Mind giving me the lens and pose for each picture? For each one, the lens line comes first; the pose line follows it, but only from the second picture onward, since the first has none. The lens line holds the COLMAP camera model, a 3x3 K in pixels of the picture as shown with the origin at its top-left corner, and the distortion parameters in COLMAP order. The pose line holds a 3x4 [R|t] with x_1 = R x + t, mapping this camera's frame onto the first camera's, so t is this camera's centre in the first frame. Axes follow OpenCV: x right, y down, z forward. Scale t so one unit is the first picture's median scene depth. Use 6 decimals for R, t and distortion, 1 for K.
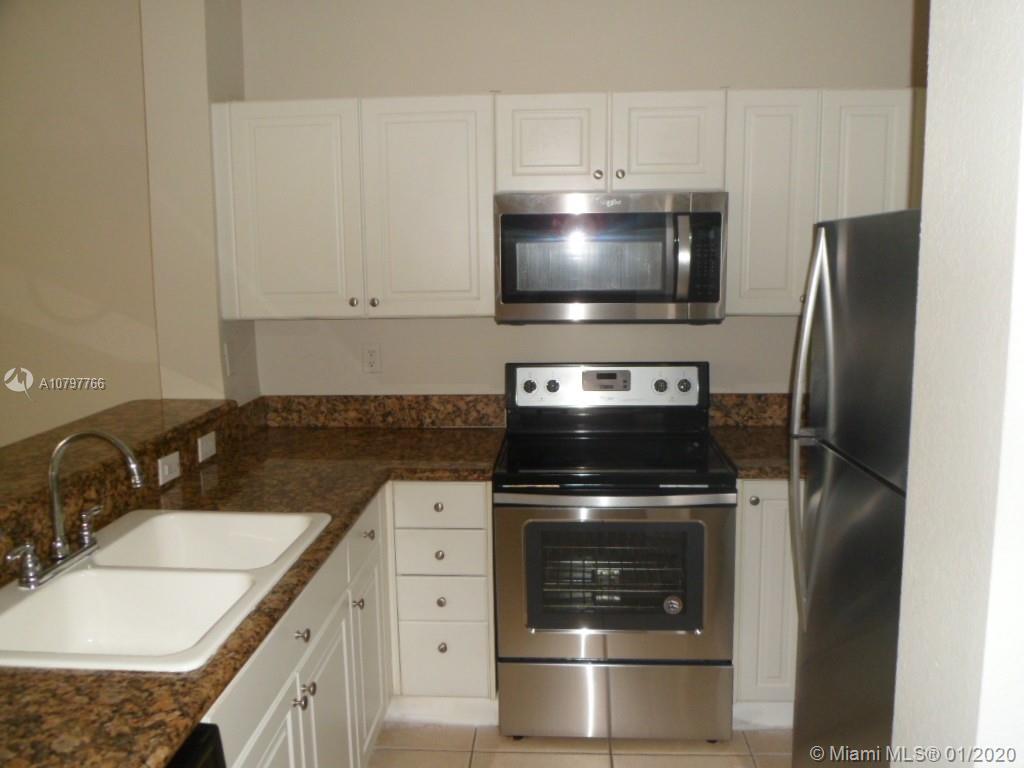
lens RADIAL K [[829.5, 0, 512.0], [0, 829.5, 384.0], [0, 0, 1]] dist [-0.066083, 0.012097]
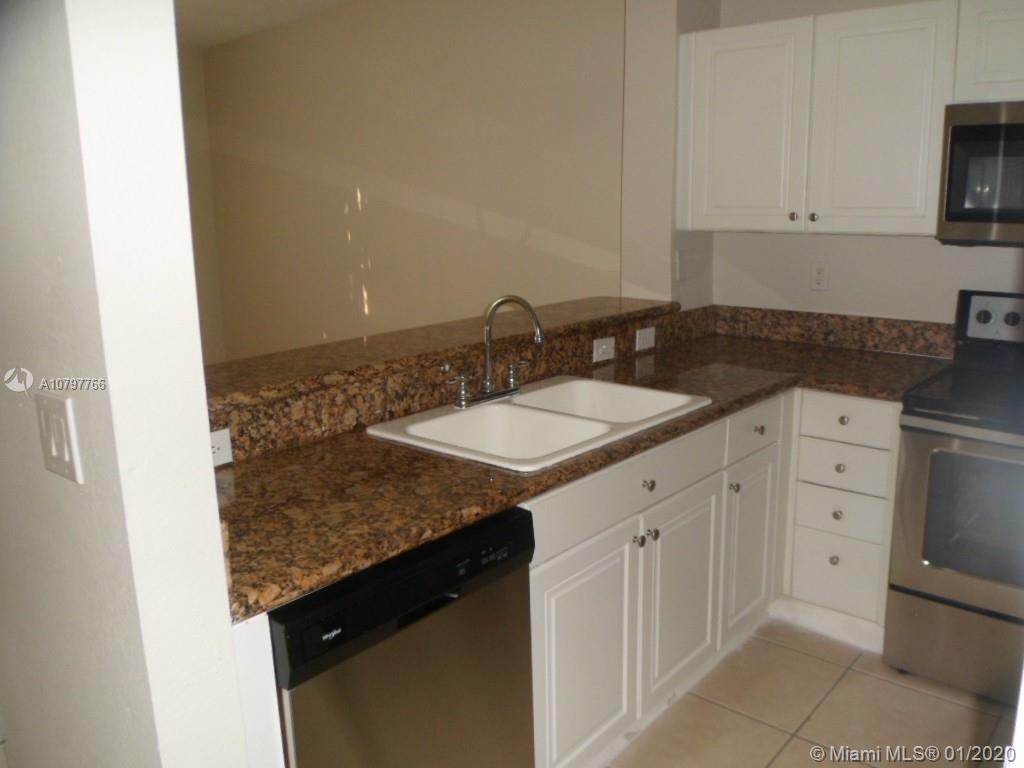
lens RADIAL K [[816.9, 0, 512.0], [0, 816.9, 384.0], [0, 0, 1]] dist [-0.095214, 0.008422]
pose [[0.798901, 0.128105, -0.587661, 0.145912], [-0.083317, 0.991206, 0.102807, 0.034678], [0.595663, -0.033170, 0.802549, -0.024457]]
